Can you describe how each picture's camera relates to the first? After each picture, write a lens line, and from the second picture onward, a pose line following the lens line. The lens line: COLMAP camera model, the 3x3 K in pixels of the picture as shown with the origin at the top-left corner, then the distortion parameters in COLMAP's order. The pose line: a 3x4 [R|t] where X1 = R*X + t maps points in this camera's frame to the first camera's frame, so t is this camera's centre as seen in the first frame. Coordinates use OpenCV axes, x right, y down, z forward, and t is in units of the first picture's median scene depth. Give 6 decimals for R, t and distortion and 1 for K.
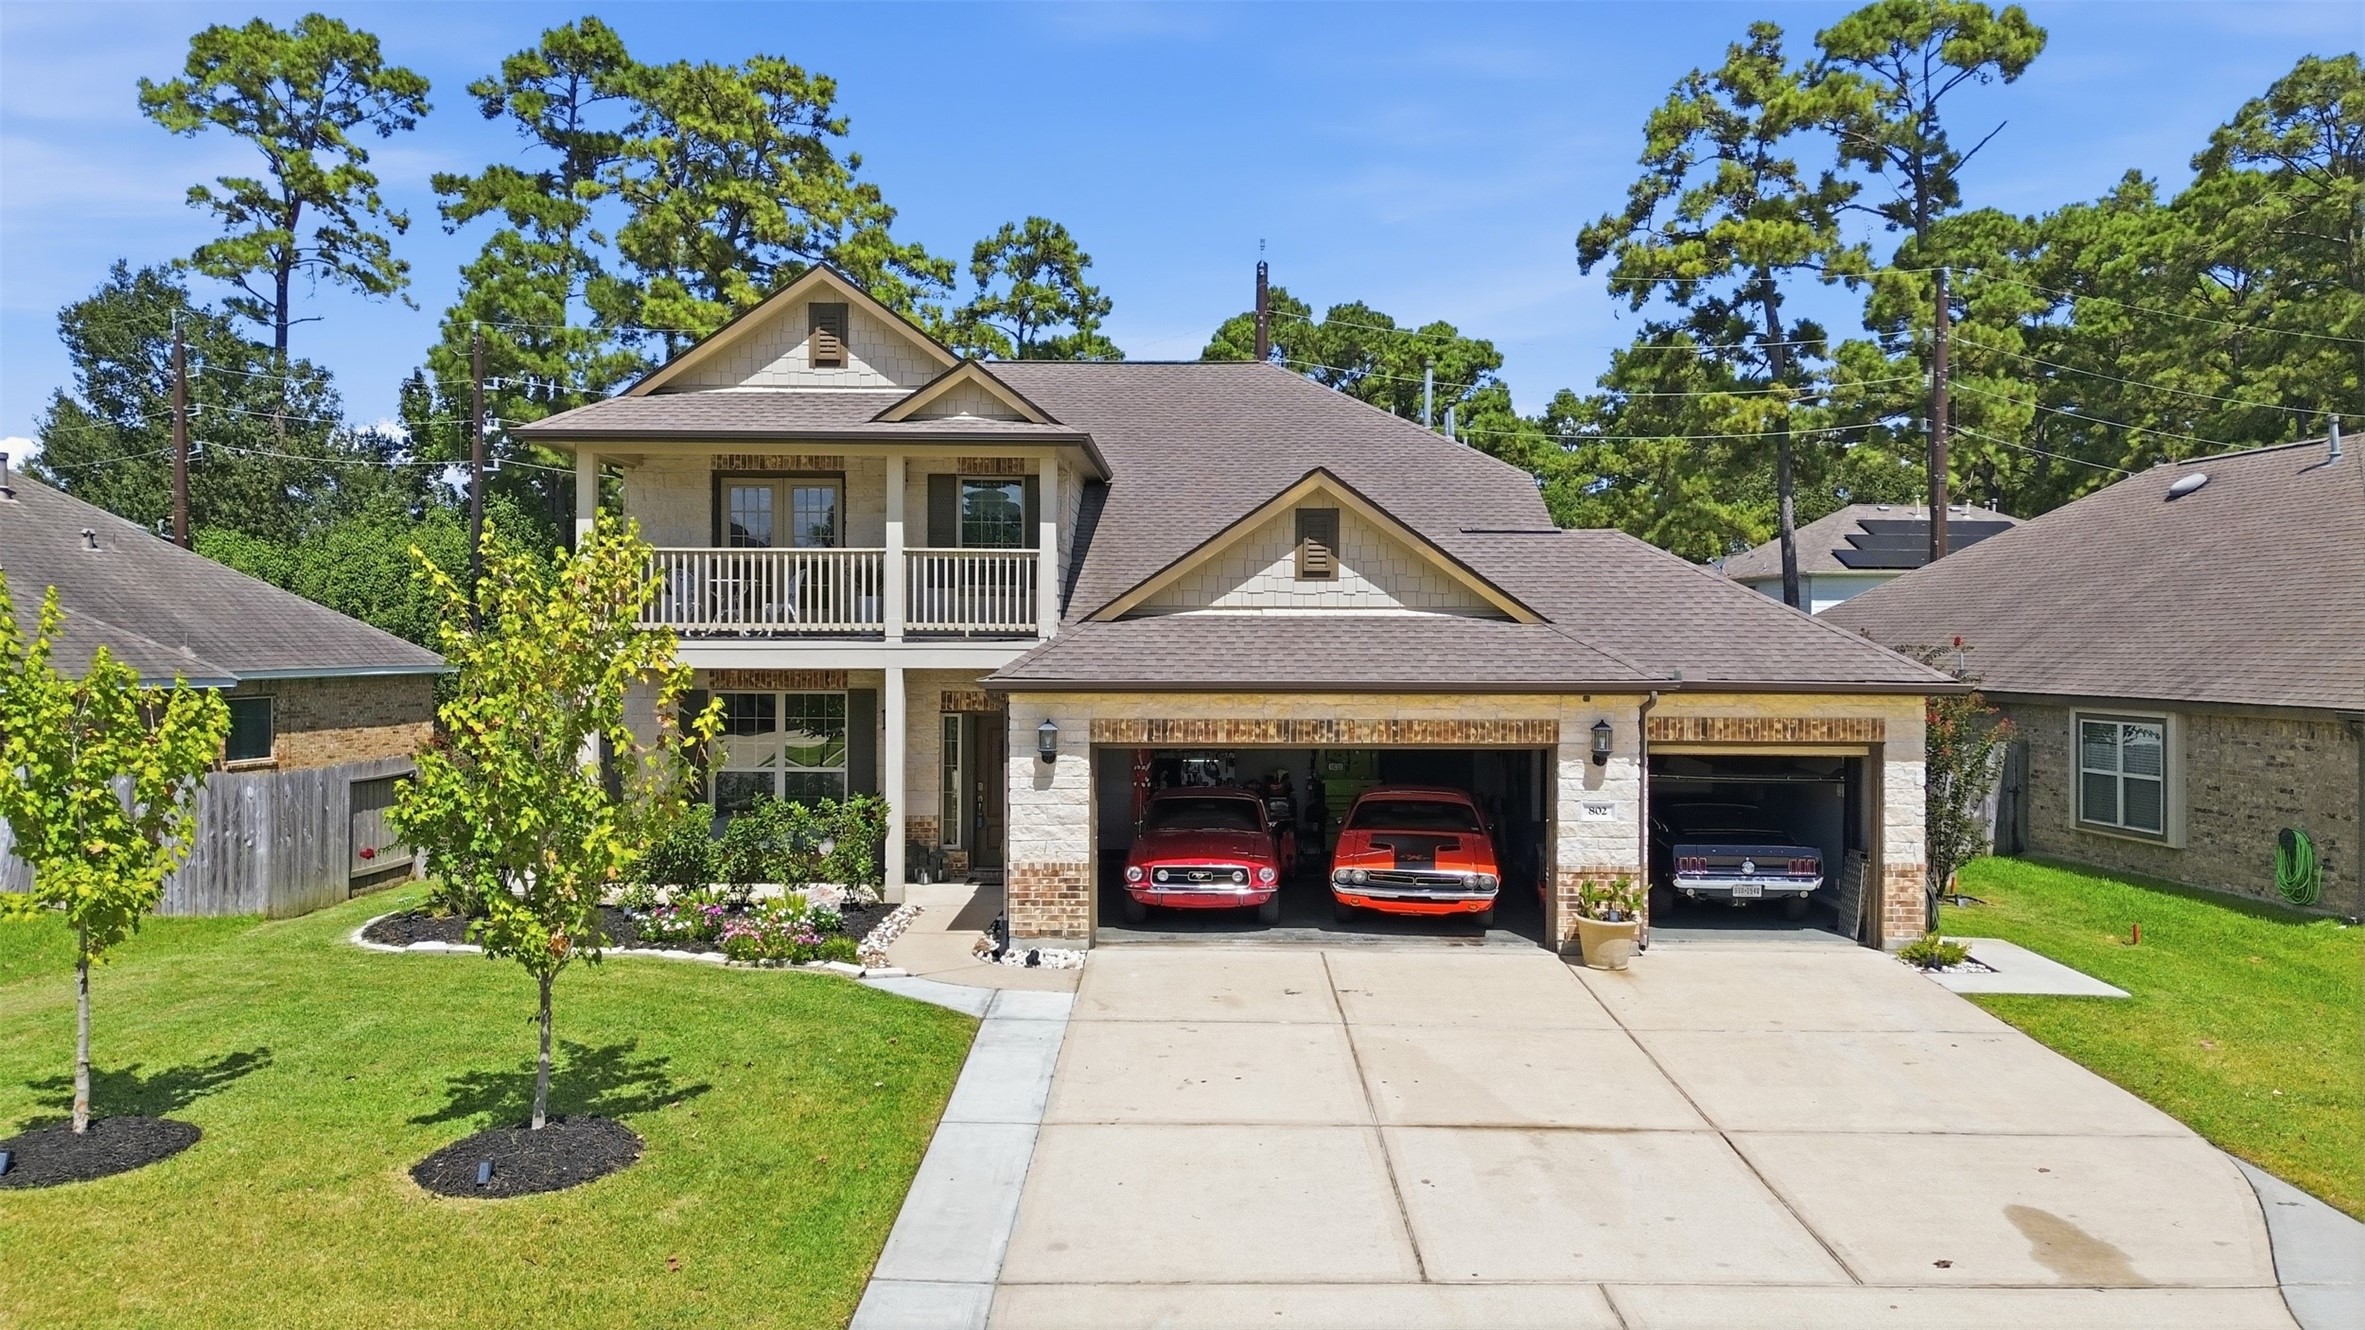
lens RADIAL K [[1683.1, 0, 1185.9], [0, 1683.1, 652.0], [0, 0, 1]] dist [0.068092, -0.065009]
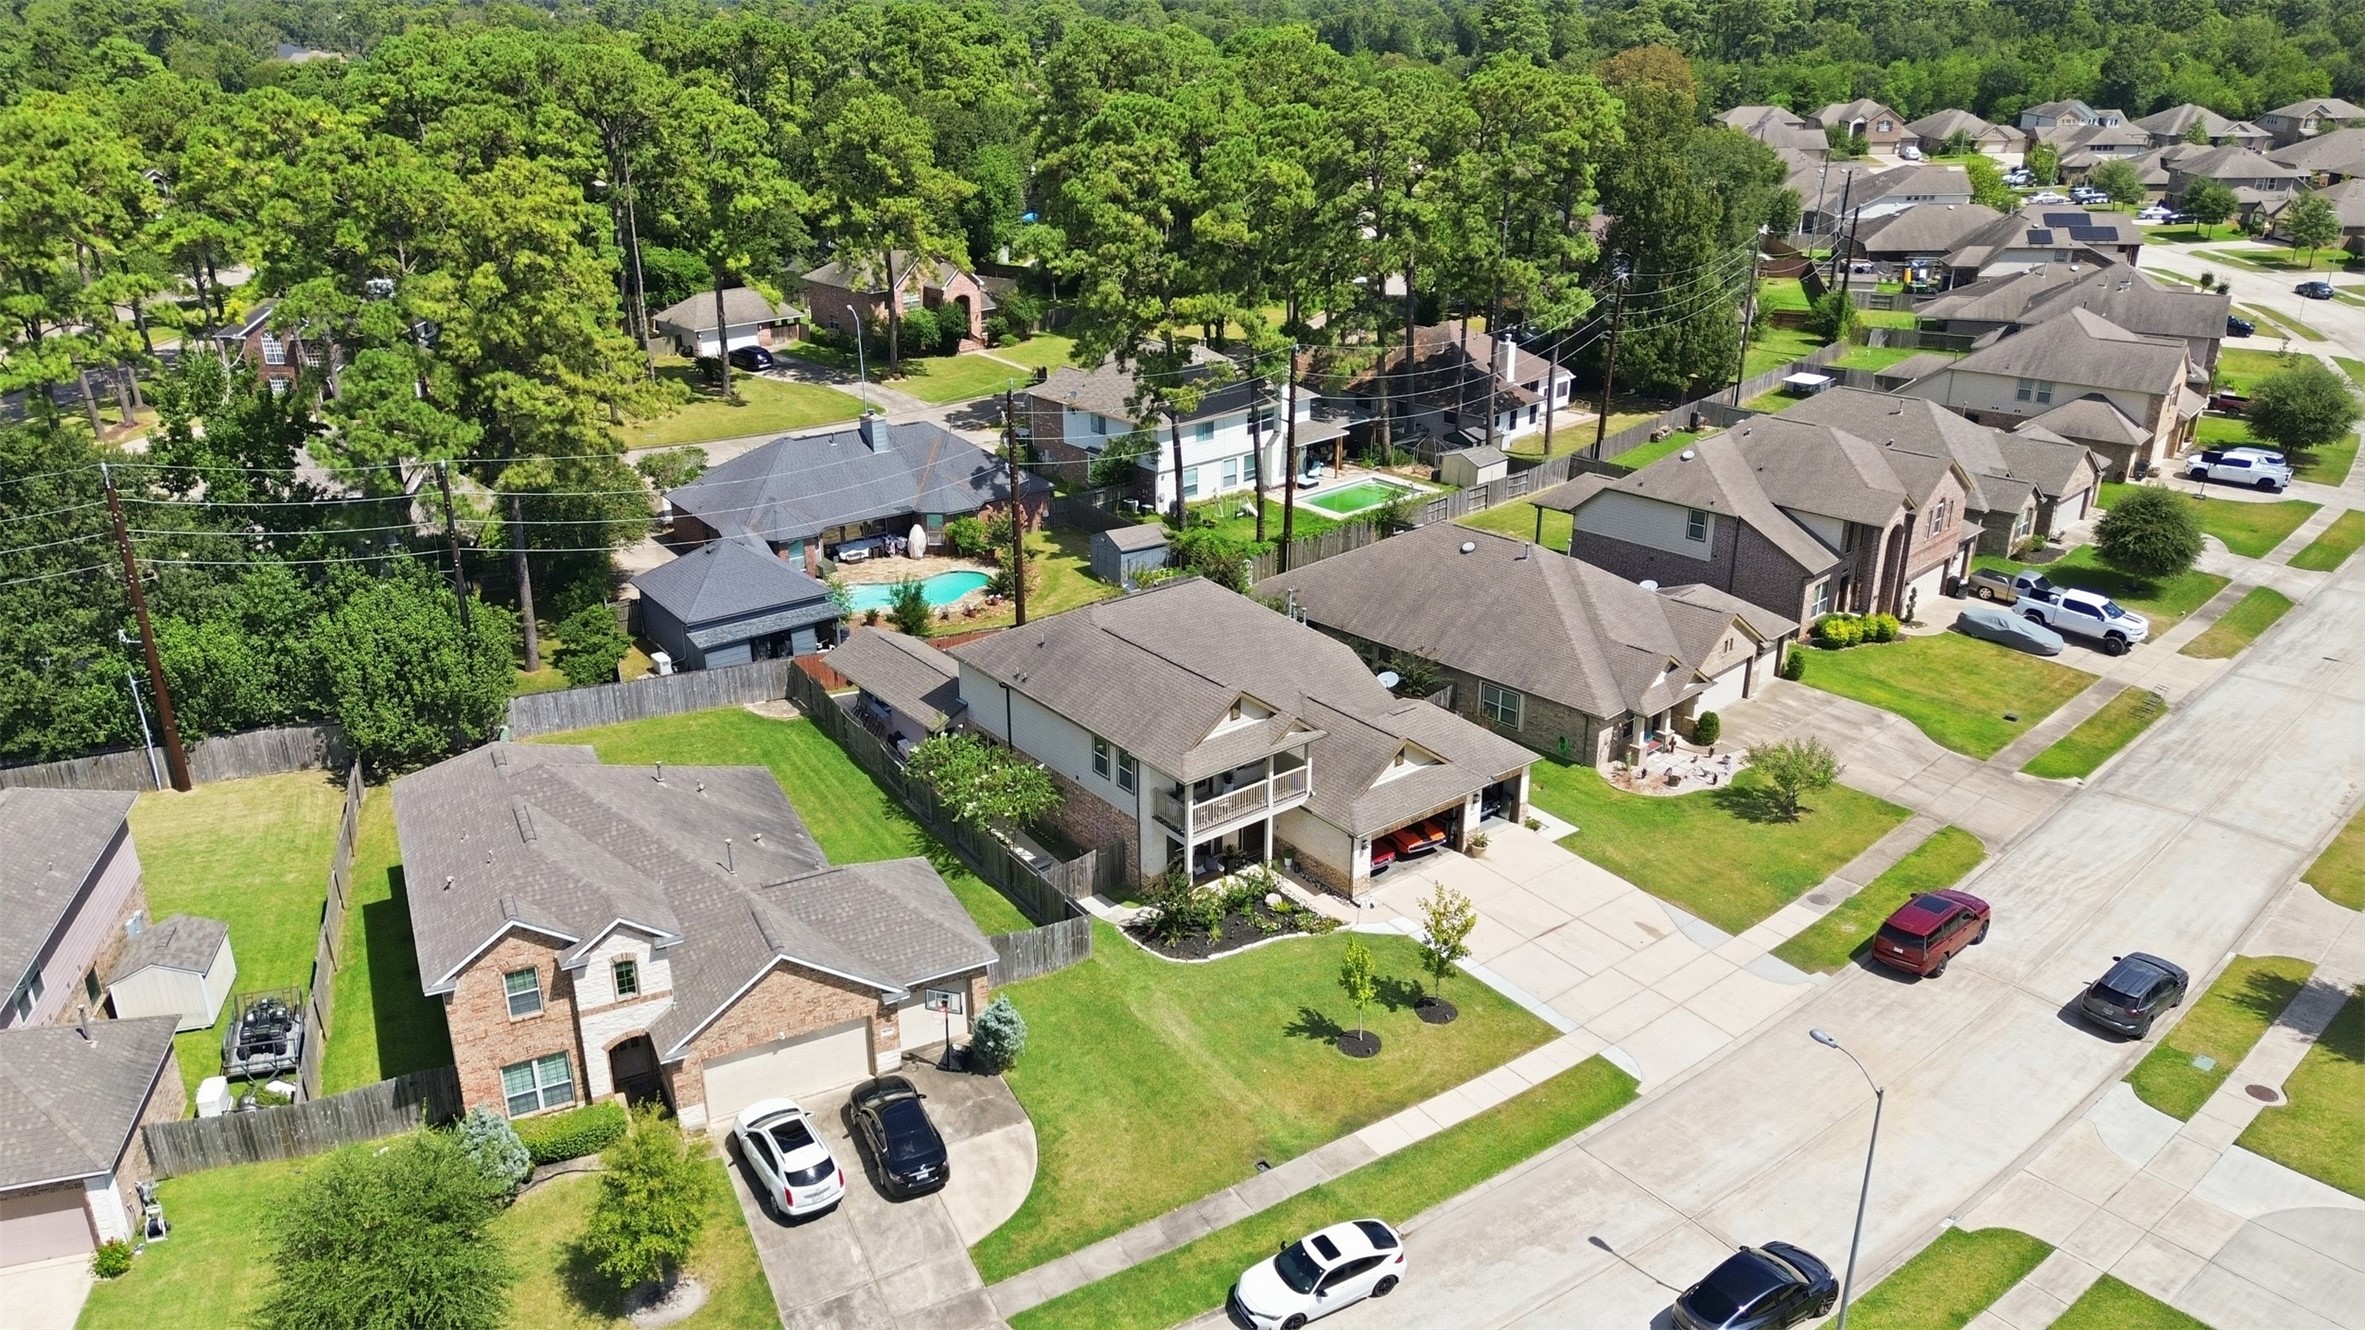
lens RADIAL K [[1683.1, 0, 1185.9], [0, 1683.1, 652.0], [0, 0, 1]] dist [0.068092, -0.065009]
pose [[0.775742, -0.235191, 0.585585, -2.289979], [0.010342, 0.932566, 0.360850, -1.556755], [-0.630965, -0.273871, 0.725863, -1.143339]]
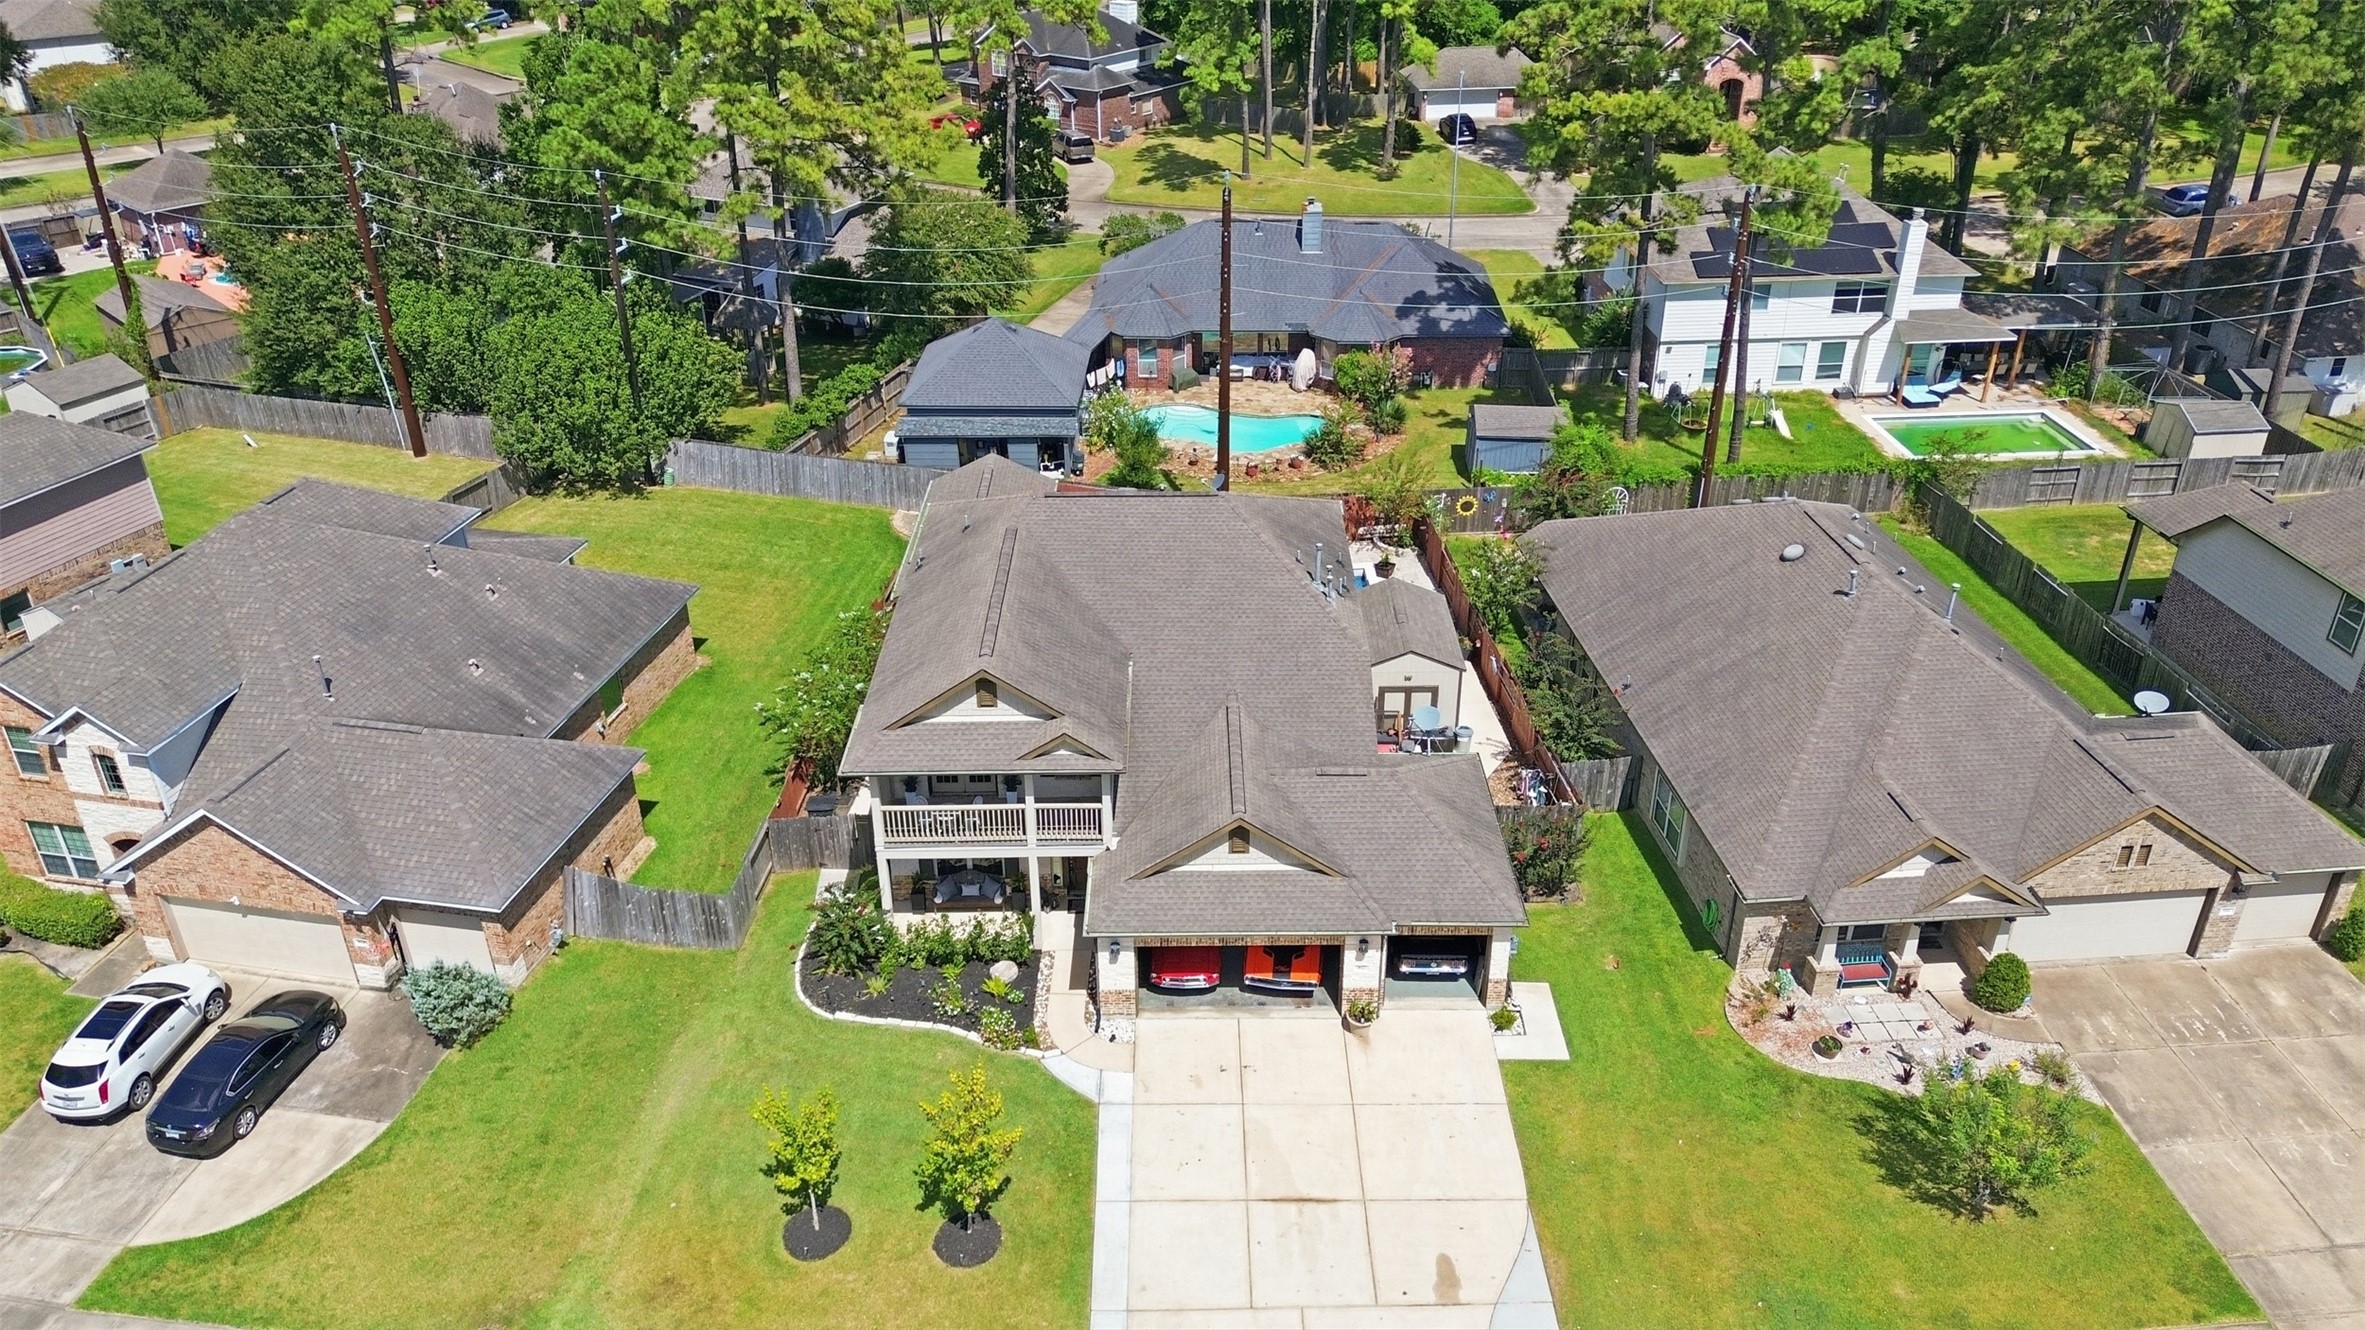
lens RADIAL K [[1683.1, 0, 1185.9], [0, 1683.1, 652.0], [0, 0, 1]] dist [0.068092, -0.065009]
pose [[0.999870, -0.014544, 0.006970, 0.001216], [0.009586, 0.883511, 0.468312, -1.349328], [-0.012969, -0.468184, 0.883536, -0.792563]]
